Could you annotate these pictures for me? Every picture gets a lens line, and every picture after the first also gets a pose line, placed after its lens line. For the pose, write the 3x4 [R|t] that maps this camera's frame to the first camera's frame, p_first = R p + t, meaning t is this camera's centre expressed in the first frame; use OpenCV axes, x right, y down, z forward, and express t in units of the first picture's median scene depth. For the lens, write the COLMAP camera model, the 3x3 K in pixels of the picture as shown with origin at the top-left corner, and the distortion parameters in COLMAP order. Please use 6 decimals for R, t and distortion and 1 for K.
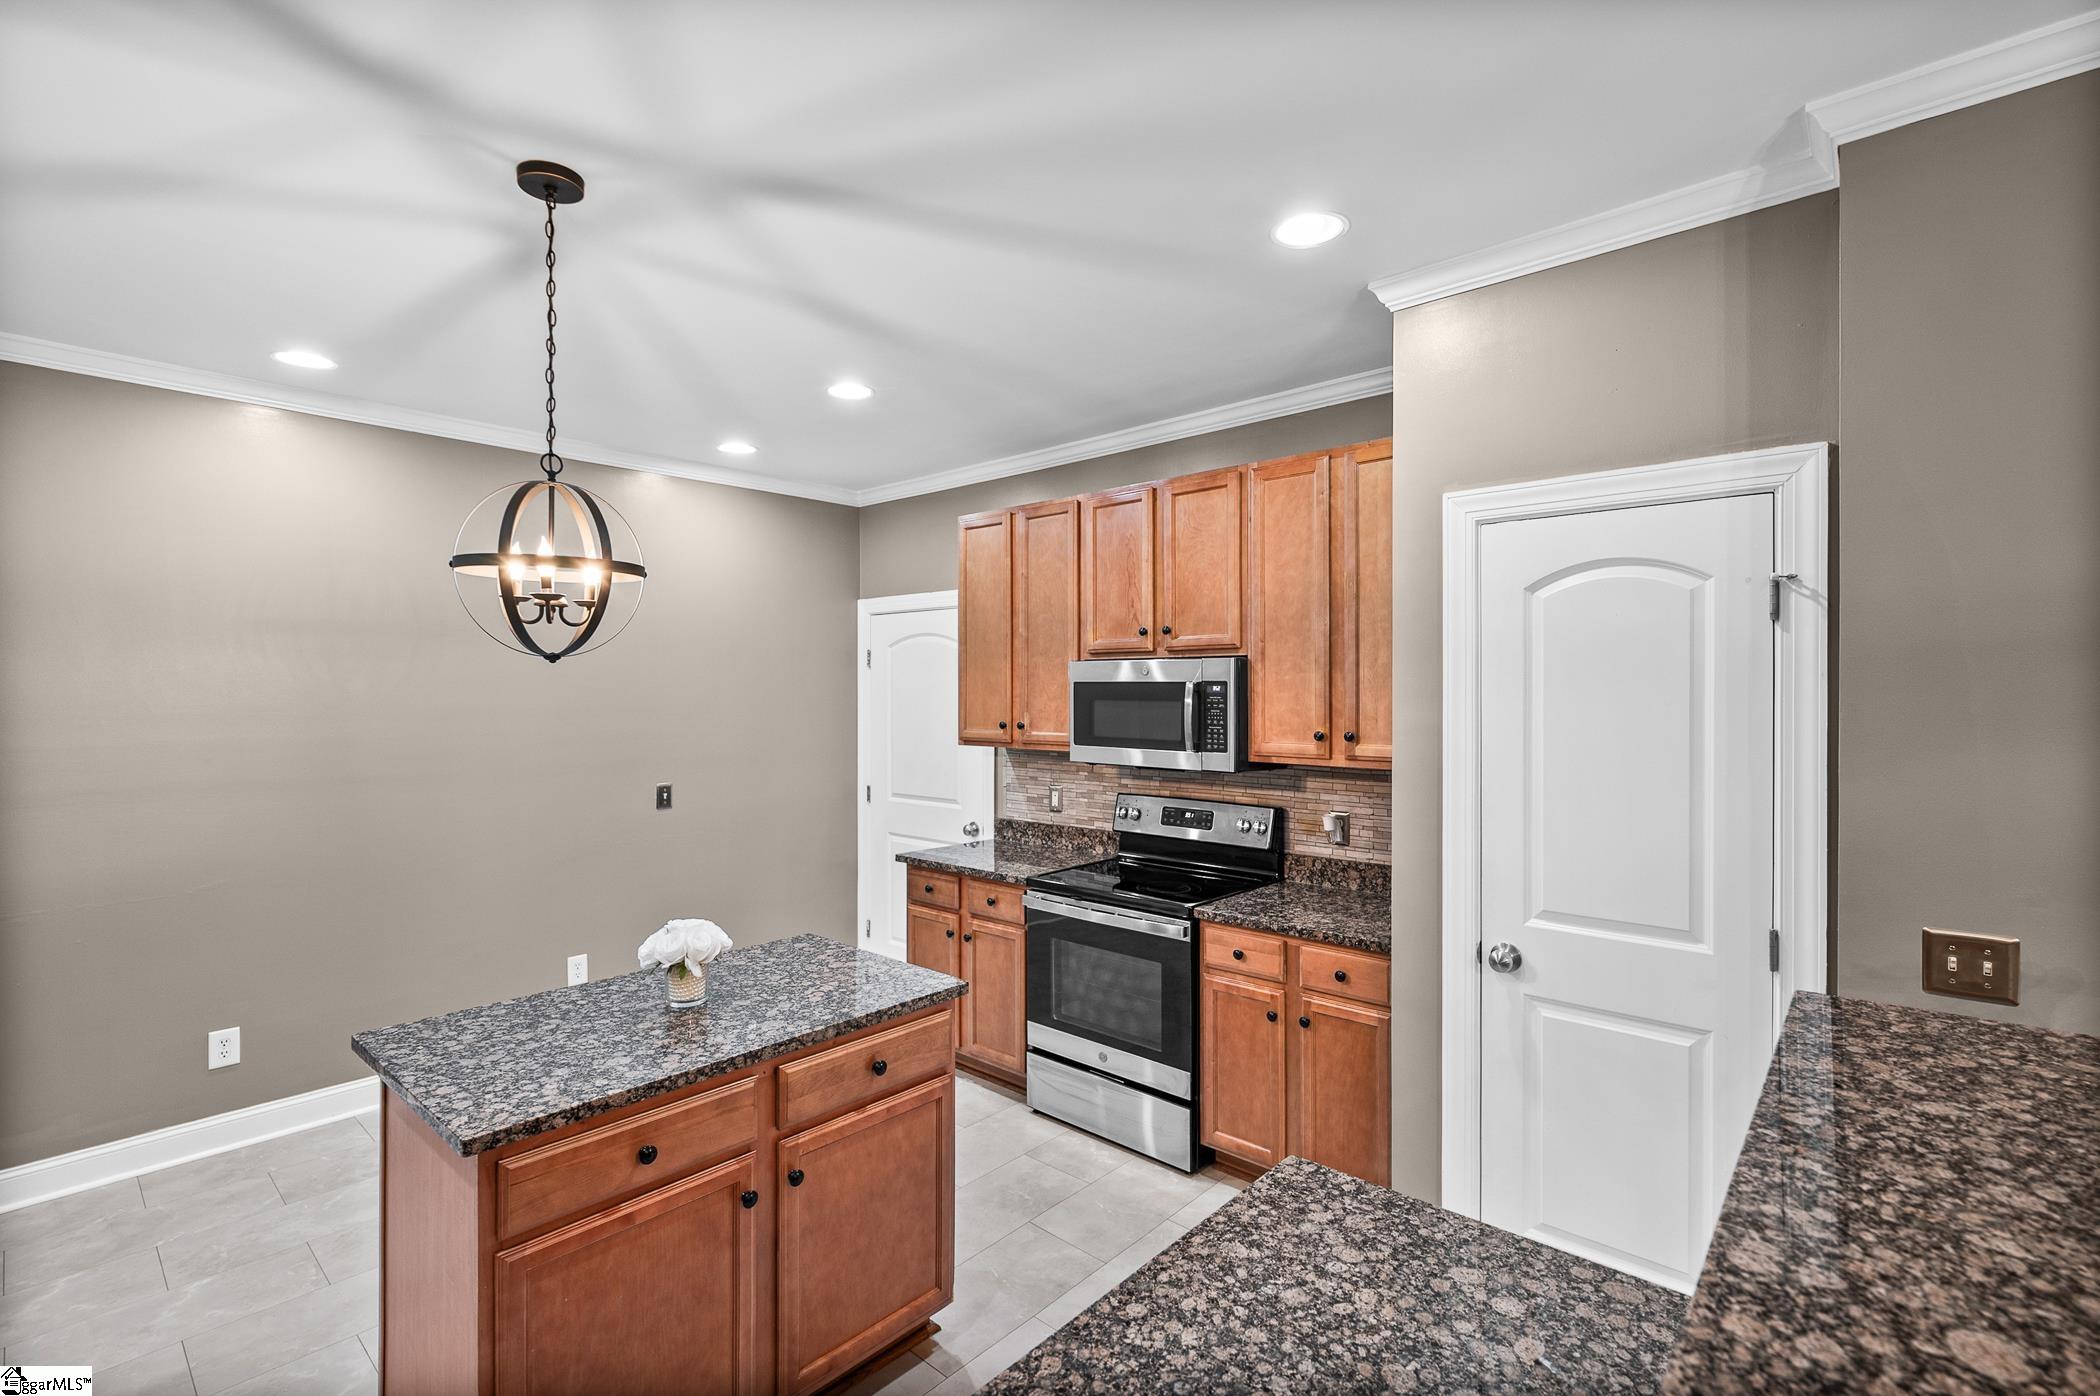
lens RADIAL K [[956.5, 0, 1045.8], [0, 956.5, 696.1], [0, 0, 1]] dist [-0.000079, -0.000069]
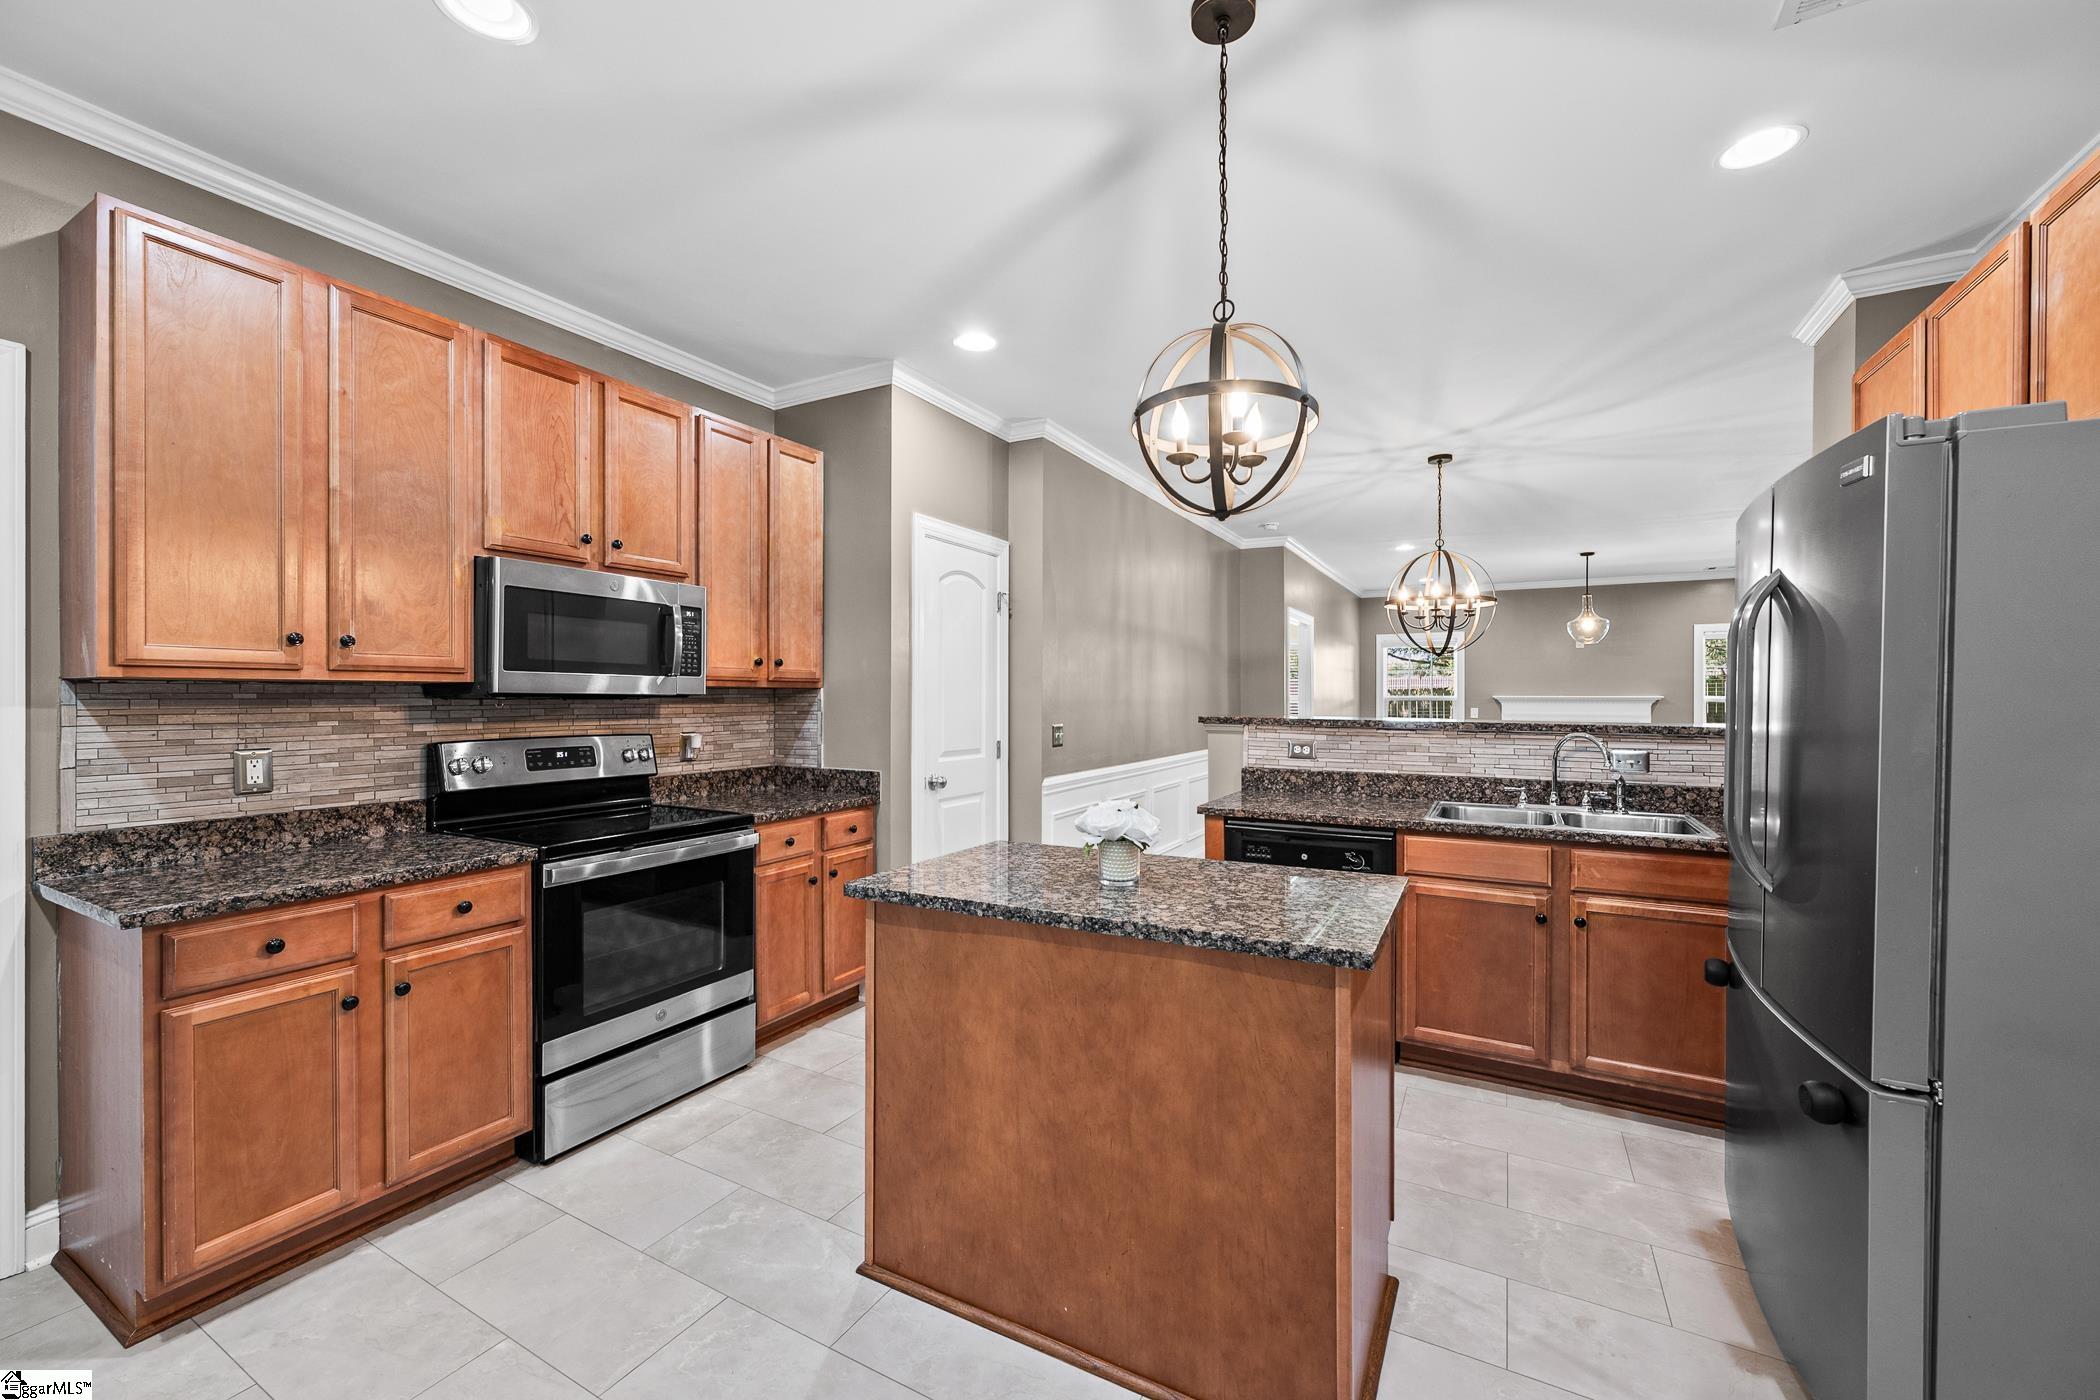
lens RADIAL K [[835.1, 0, 1043.3], [0, 835.1, 700.8], [0, 0, 1]] dist [-0.000845, -0.000018]
pose [[-0.227830, -0.001854, 0.973699, -0.748701], [0.006830, 0.999971, 0.003502, 0.080929], [-0.973677, 0.007448, -0.227810, 0.797921]]
